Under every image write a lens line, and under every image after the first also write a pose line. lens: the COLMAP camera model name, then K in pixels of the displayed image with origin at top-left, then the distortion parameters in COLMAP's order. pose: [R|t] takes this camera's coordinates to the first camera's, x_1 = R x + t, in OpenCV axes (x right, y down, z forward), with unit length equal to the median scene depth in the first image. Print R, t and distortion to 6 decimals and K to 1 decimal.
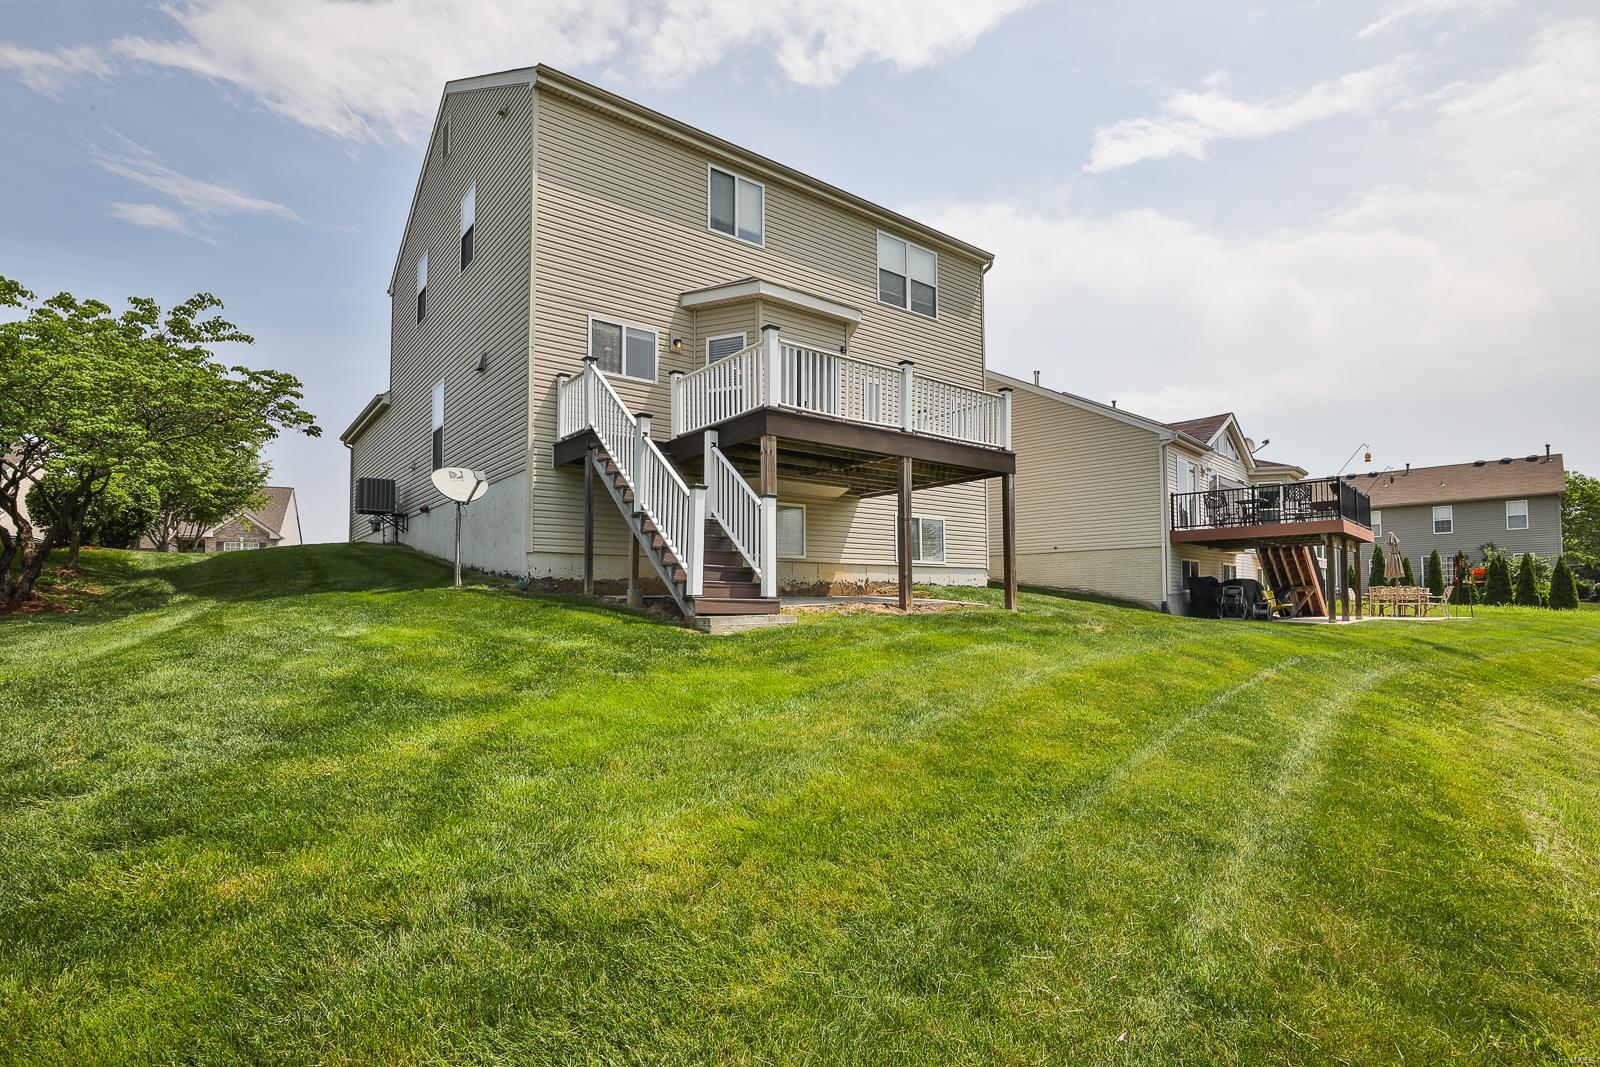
lens RADIAL K [[787.1, 0, 794.8], [0, 787.1, 527.9], [0, 0, 1]] dist [-0.029930, 0.001777]
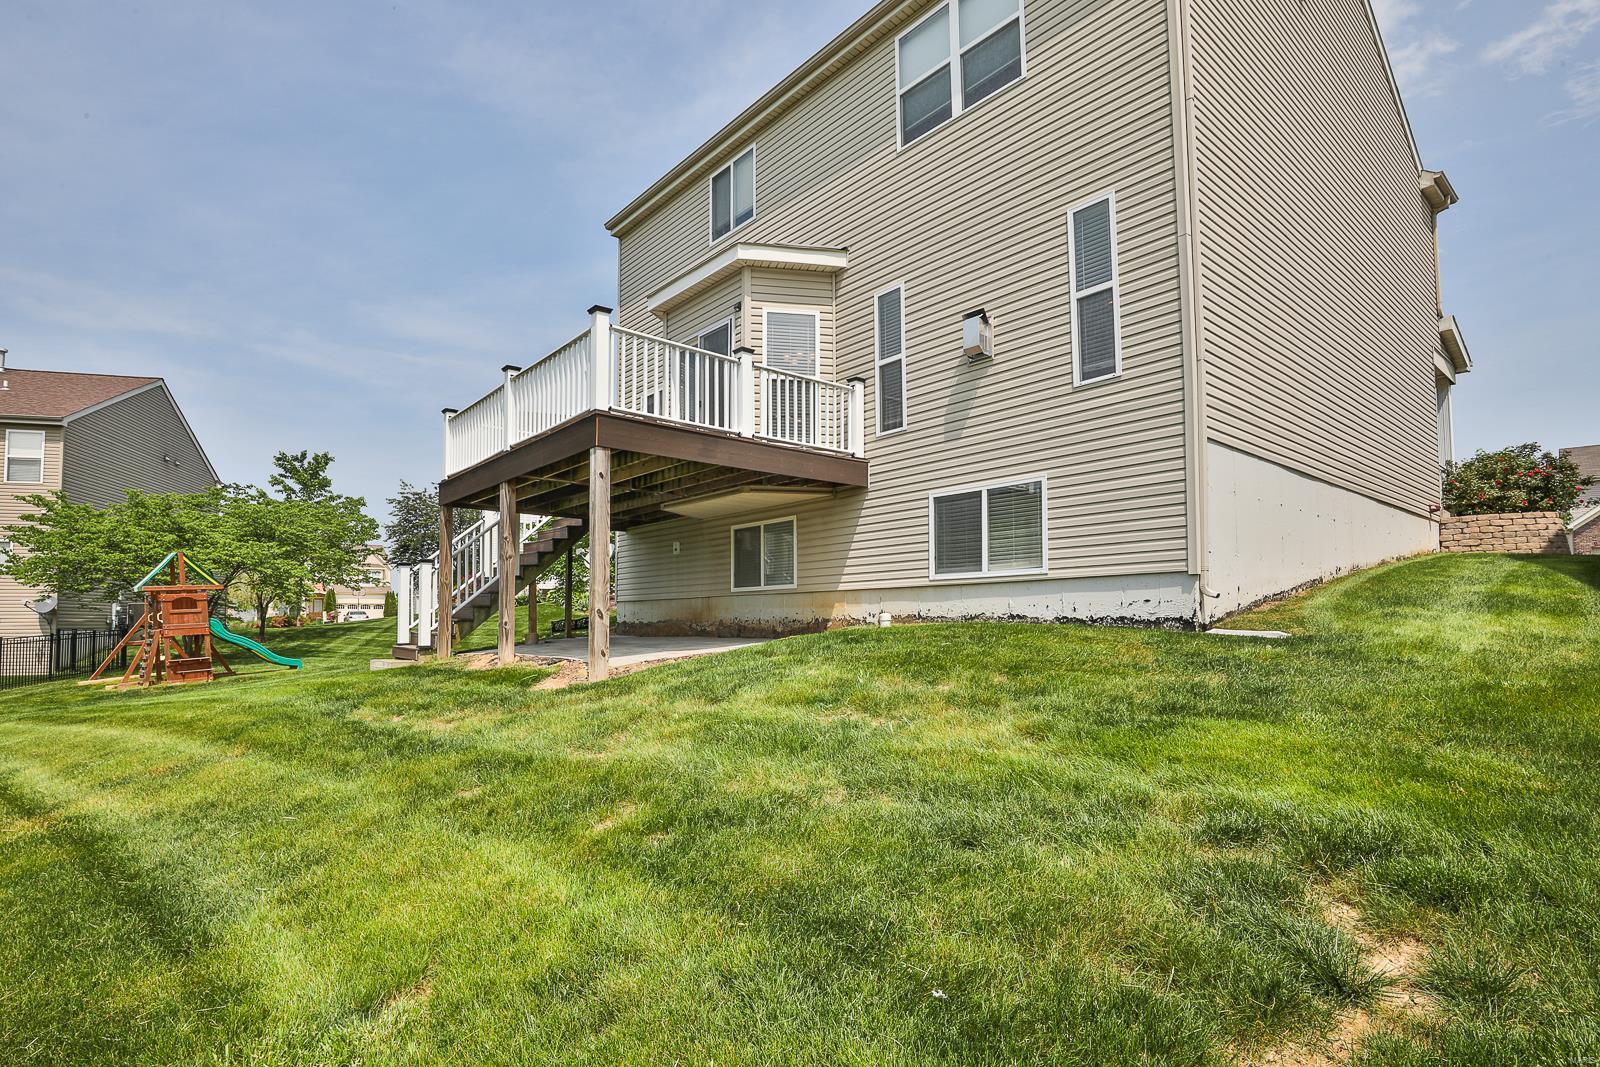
lens RADIAL K [[787.1, 0, 794.8], [0, 787.1, 527.9], [0, 0, 1]] dist [-0.029930, 0.001777]
pose [[0.049709, -0.120535, -0.991464, 0.660518], [0.095154, 0.988747, -0.115434, 0.060726], [0.994221, -0.088603, 0.060619, 0.851467]]
